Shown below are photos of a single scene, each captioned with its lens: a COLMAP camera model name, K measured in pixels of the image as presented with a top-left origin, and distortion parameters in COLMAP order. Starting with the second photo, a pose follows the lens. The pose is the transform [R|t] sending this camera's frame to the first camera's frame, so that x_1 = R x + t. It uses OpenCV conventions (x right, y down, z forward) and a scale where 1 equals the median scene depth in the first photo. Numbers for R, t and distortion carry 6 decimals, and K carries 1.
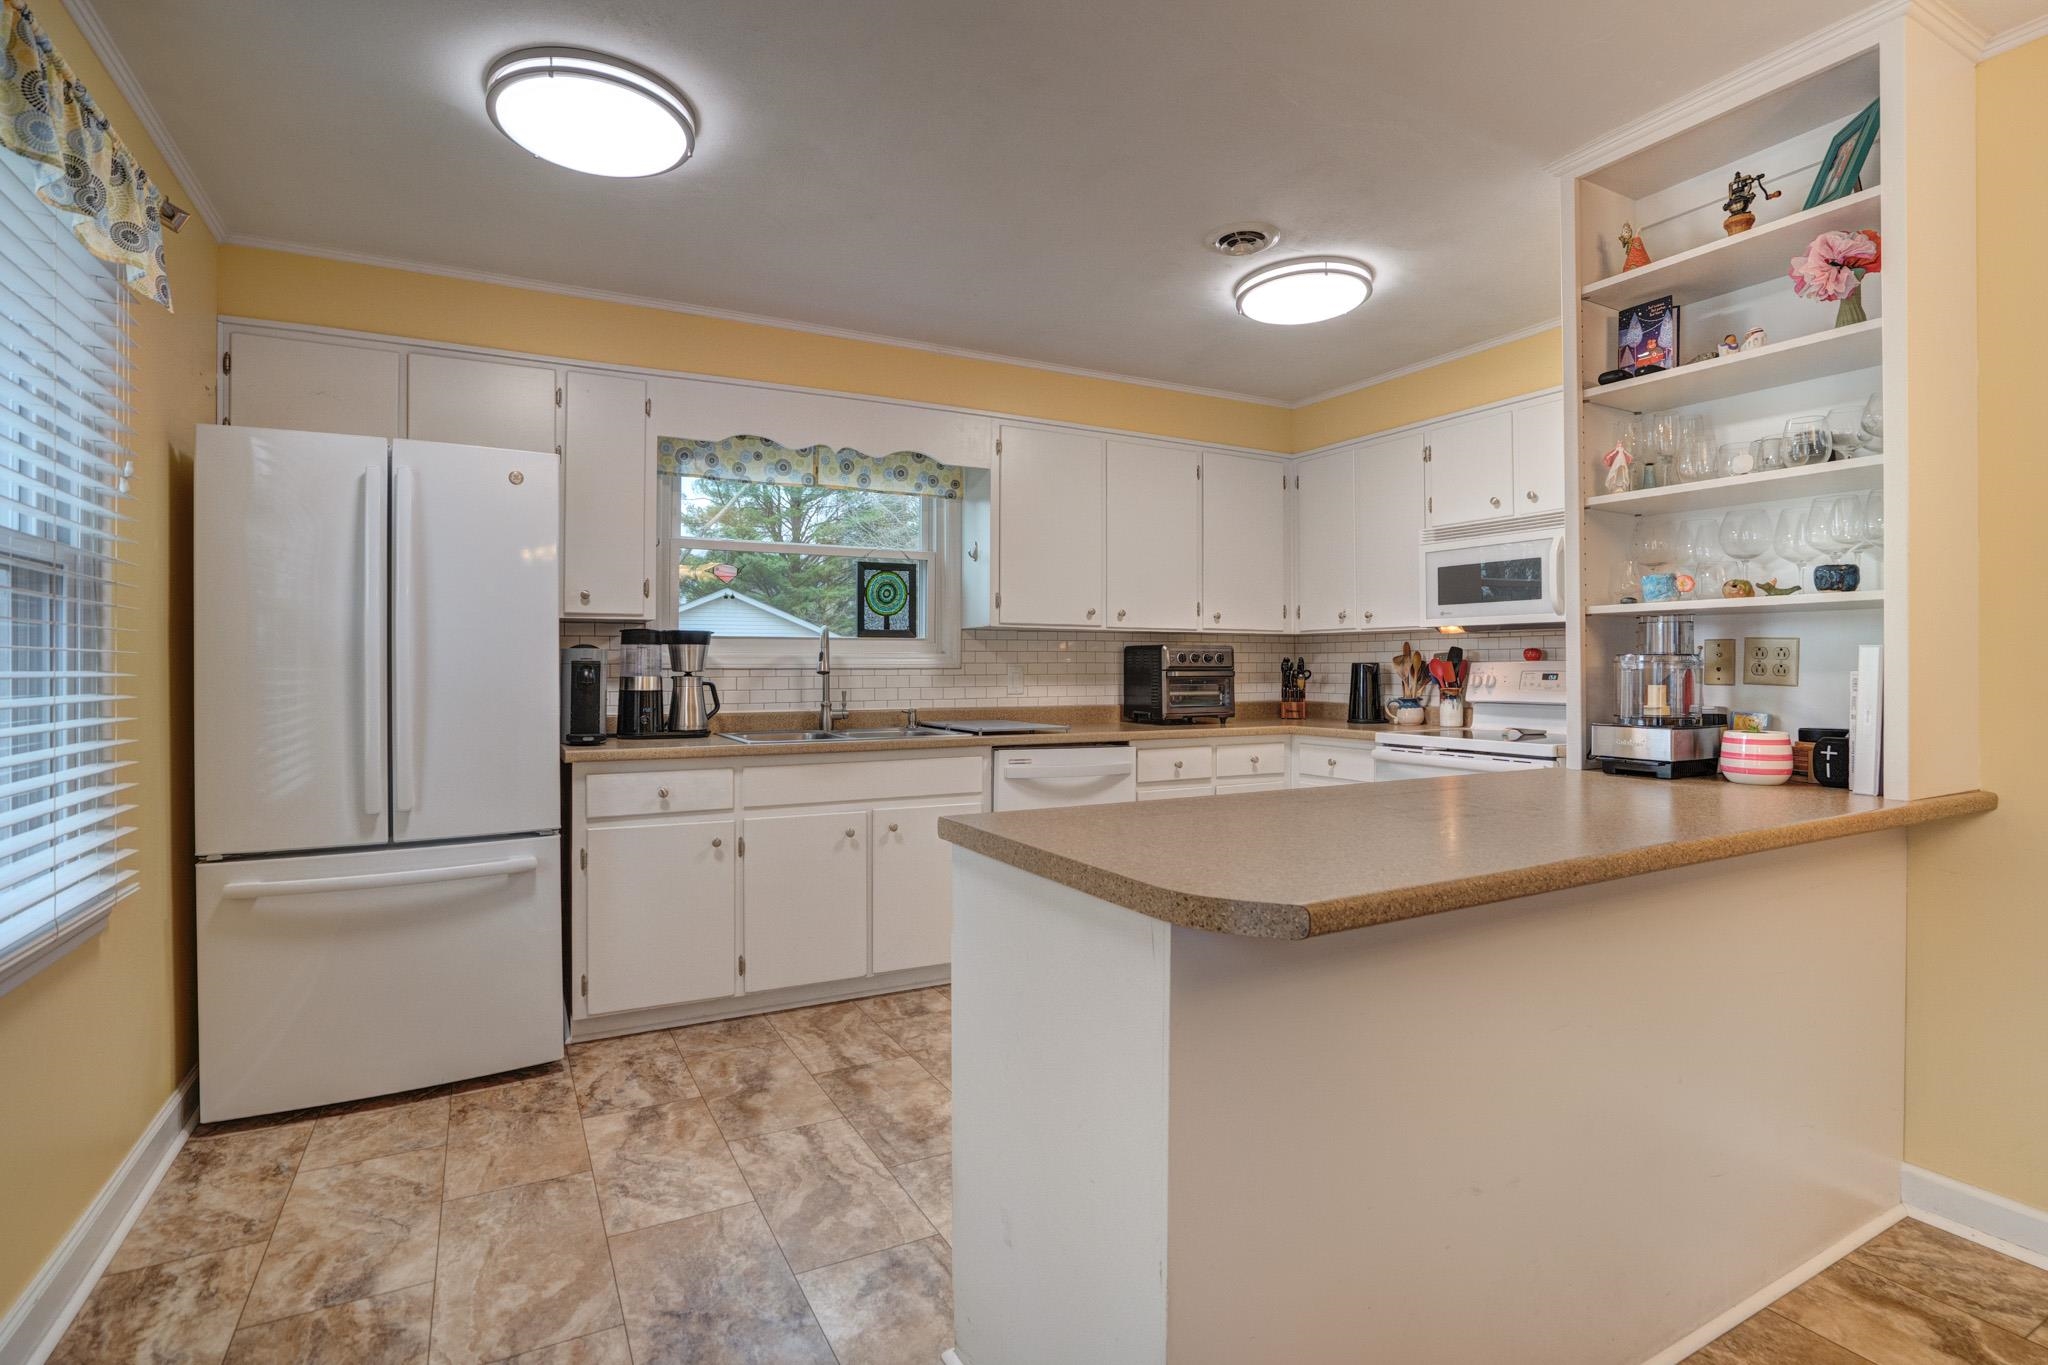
lens RADIAL K [[992.2, 0, 1018.8], [0, 992.2, 661.7], [0, 0, 1]] dist [-0.034938, 0.011936]
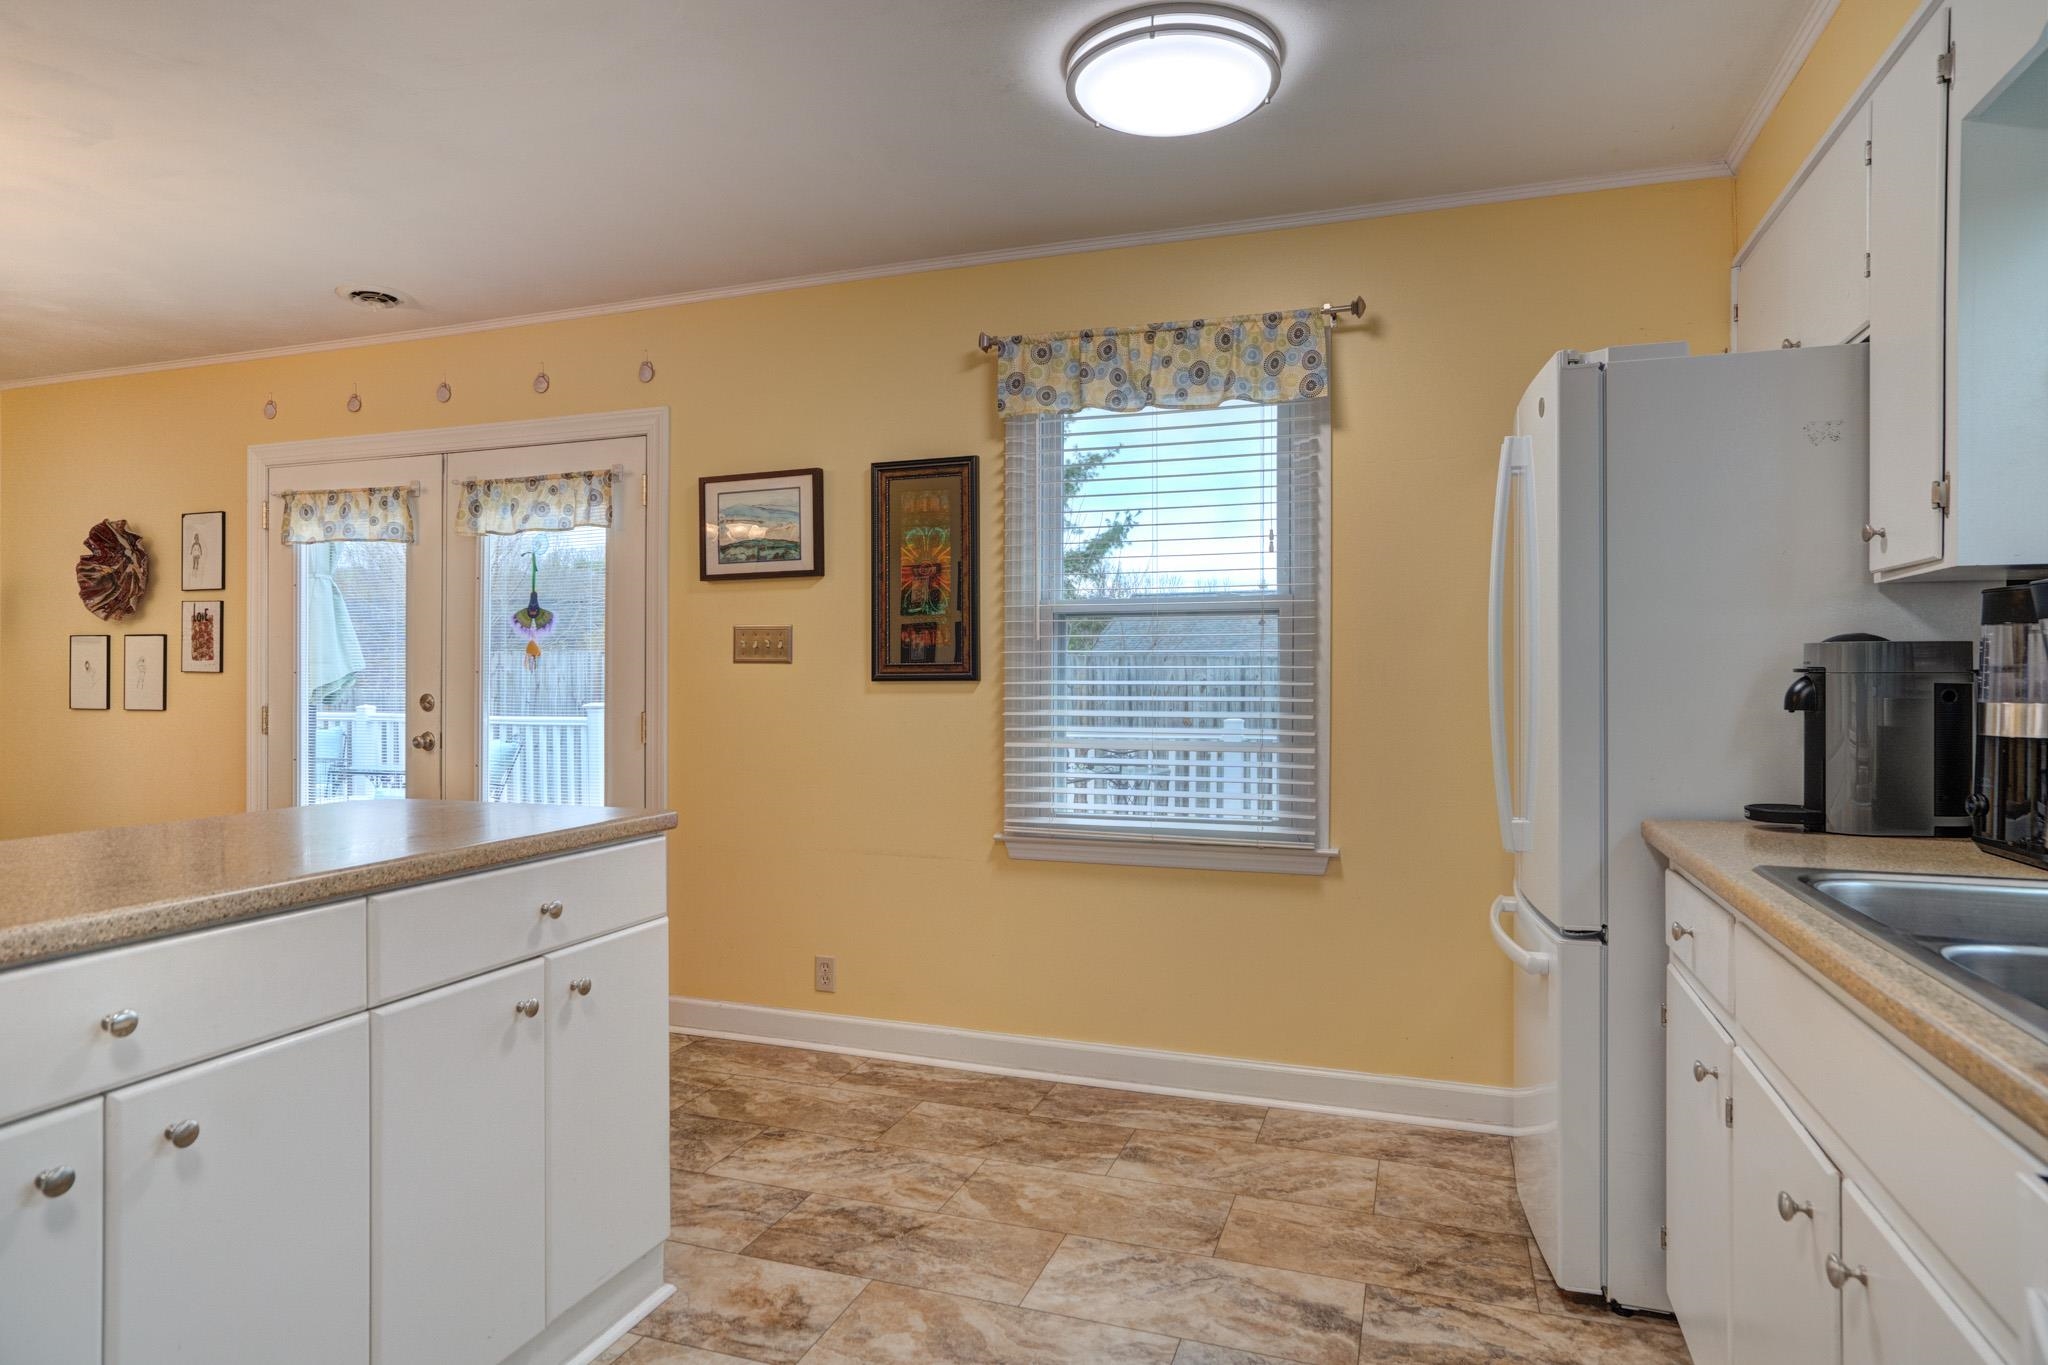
lens RADIAL K [[1157.4, 0, 1018.0], [0, 1157.4, 683.0], [0, 0, 1]] dist [-0.029312, 0.012949]
pose [[-0.739689, -0.000614, -0.672949, 0.263871], [-0.001207, 0.999999, 0.000414, 0.007546], [0.672948, 0.001118, -0.739689, 1.145468]]
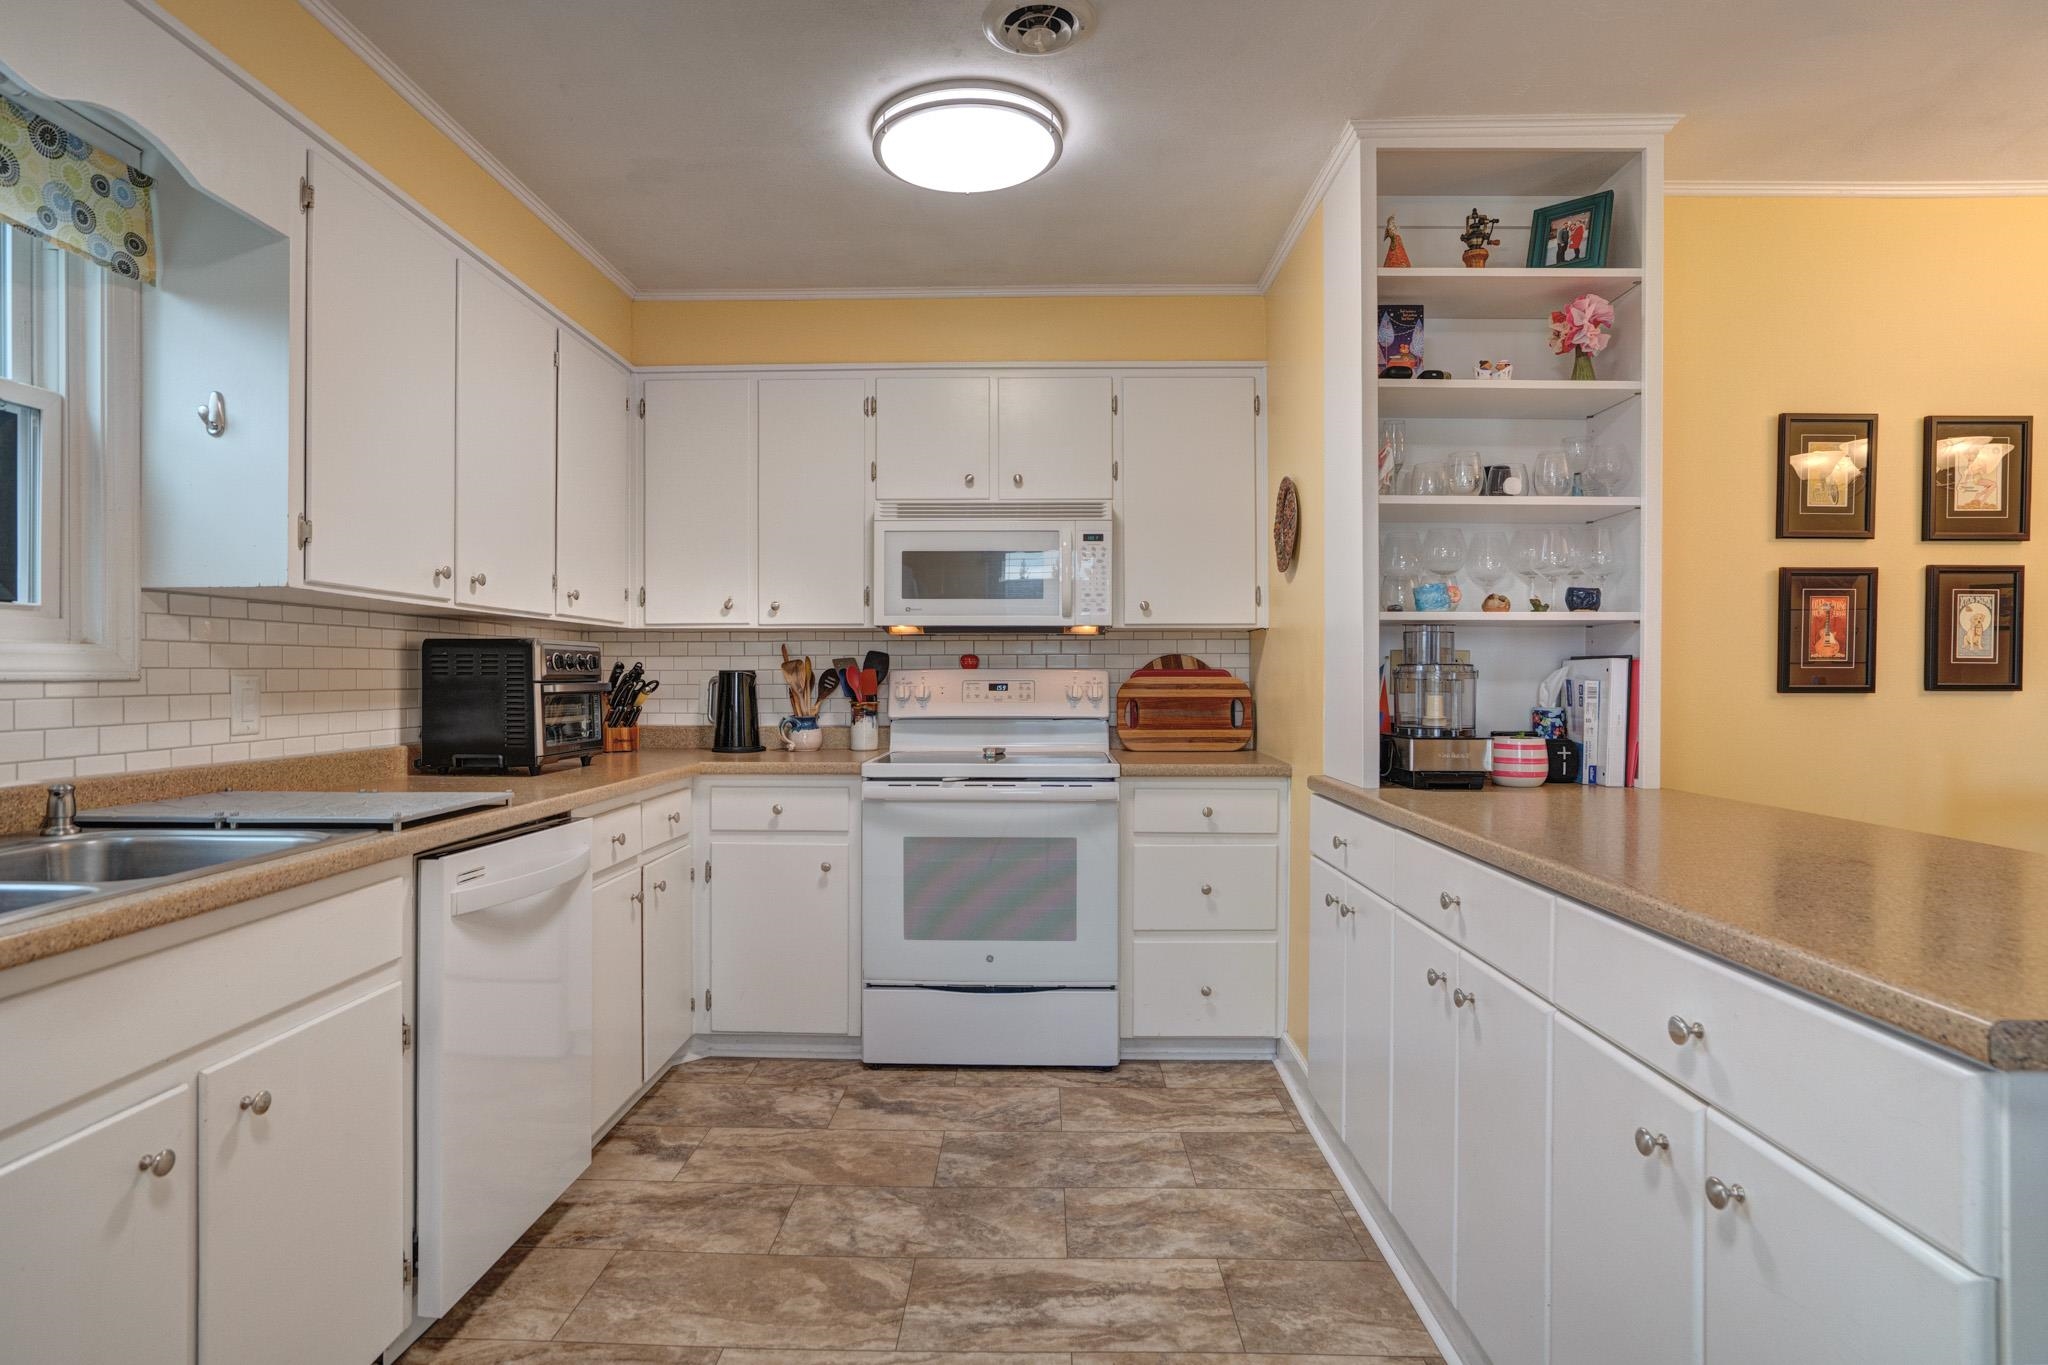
lens RADIAL K [[1094.2, 0, 1025.5], [0, 1094.2, 672.2], [0, 0, 1]] dist [-0.034256, 0.012422]
pose [[0.492047, 0.002480, 0.870565, -0.359675], [-0.005269, 0.999986, 0.000130, 0.001773], [-0.870553, -0.004651, 0.492053, 0.580677]]
